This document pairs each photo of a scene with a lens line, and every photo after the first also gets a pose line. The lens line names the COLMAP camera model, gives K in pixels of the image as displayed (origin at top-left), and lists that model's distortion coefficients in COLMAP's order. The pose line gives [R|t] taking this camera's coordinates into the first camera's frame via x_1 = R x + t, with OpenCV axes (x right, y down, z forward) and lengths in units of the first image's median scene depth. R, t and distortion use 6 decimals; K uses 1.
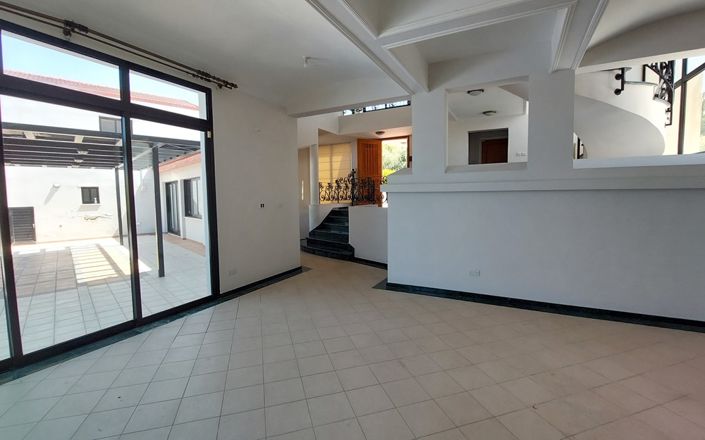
lens RADIAL K [[319.9, 0, 352.5], [0, 319.9, 220.0], [0, 0, 1]] dist [-0.000626, -0.000014]
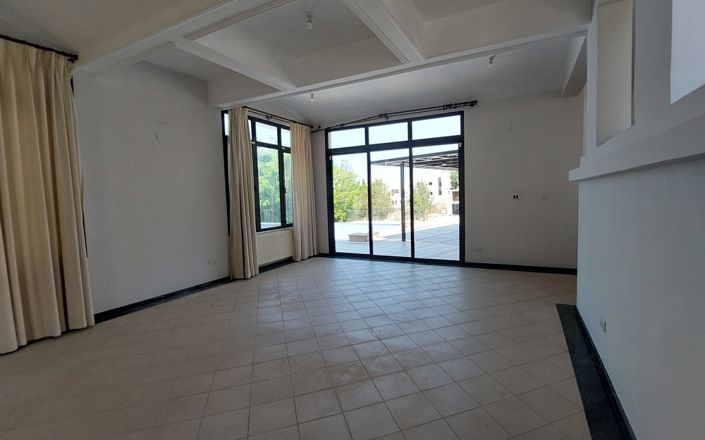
lens RADIAL K [[319.9, 0, 352.5], [0, 319.9, 220.0], [0, 0, 1]] dist [-0.000626, -0.000014]
pose [[-0.007678, 0.084922, -0.996358, 0.966849], [-0.055381, 0.994822, 0.085218, -0.035097], [0.998436, 0.055833, -0.002935, 0.555735]]
